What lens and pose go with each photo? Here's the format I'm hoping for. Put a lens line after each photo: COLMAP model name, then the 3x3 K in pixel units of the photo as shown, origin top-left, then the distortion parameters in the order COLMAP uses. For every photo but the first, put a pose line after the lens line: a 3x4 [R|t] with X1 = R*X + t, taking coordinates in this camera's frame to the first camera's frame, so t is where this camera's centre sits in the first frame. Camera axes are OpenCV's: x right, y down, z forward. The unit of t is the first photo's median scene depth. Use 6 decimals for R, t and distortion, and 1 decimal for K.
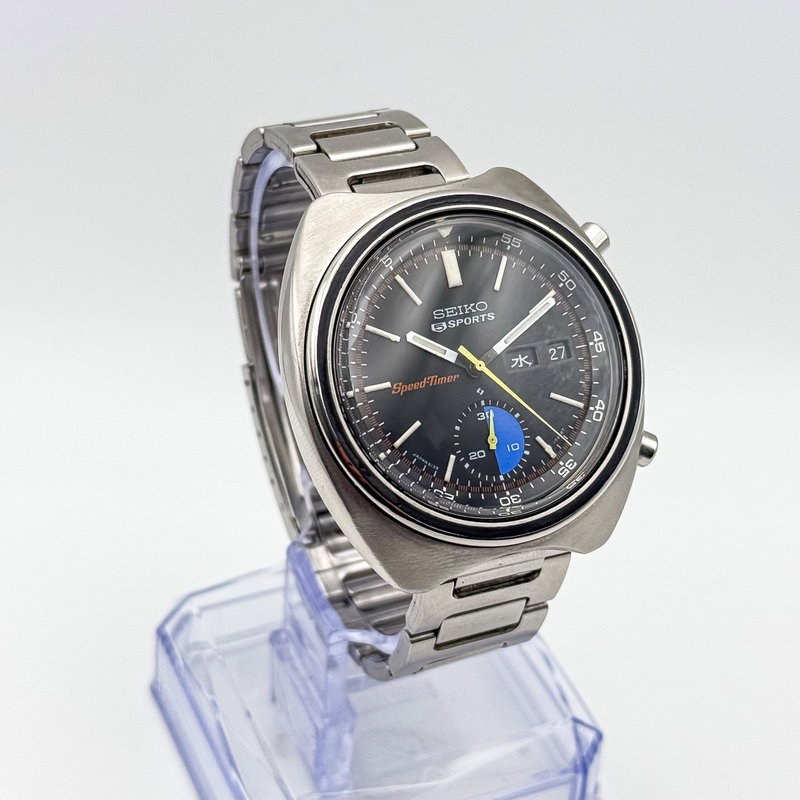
lens RADIAL K [[1935.9, 0, 400.8], [0, 1935.9, 398.5], [0, 0, 1]] dist [0.111553, 0.000000]
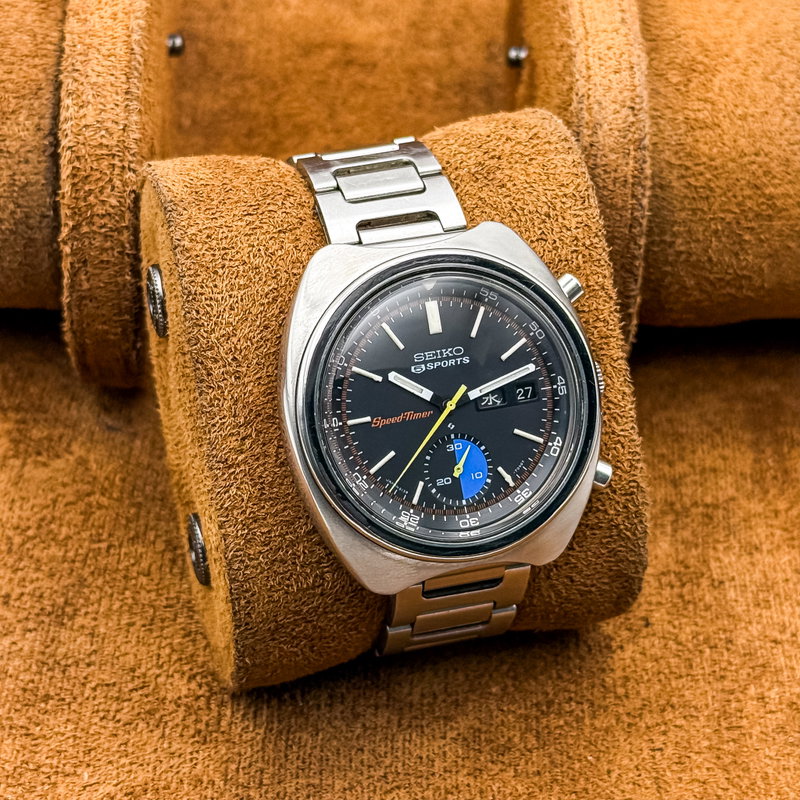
lens RADIAL K [[1935.9, 0, 400.0], [0, 1935.9, 401.3], [0, 0, 1]] dist [0.111553, 0.000000]
pose [[0.992678, 0.068758, -0.099310, 0.123706], [-0.055996, 0.990446, 0.126024, -0.161084], [0.107026, -0.119540, 0.987044, -0.138410]]
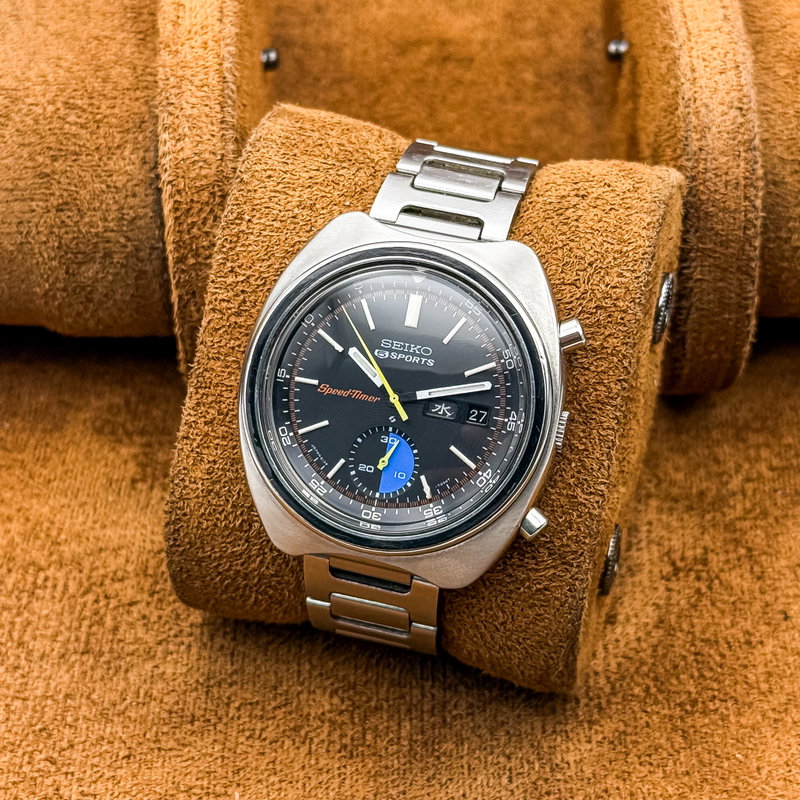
lens RADIAL K [[1935.9, 0, 401.7], [0, 1935.9, 401.9], [0, 0, 1]] dist [0.111553, 0.000000]
pose [[0.779829, 0.395219, -0.485458, 0.597141], [-0.338362, 0.918574, 0.204288, -0.248873], [0.526667, 0.004951, 0.850057, 0.024483]]
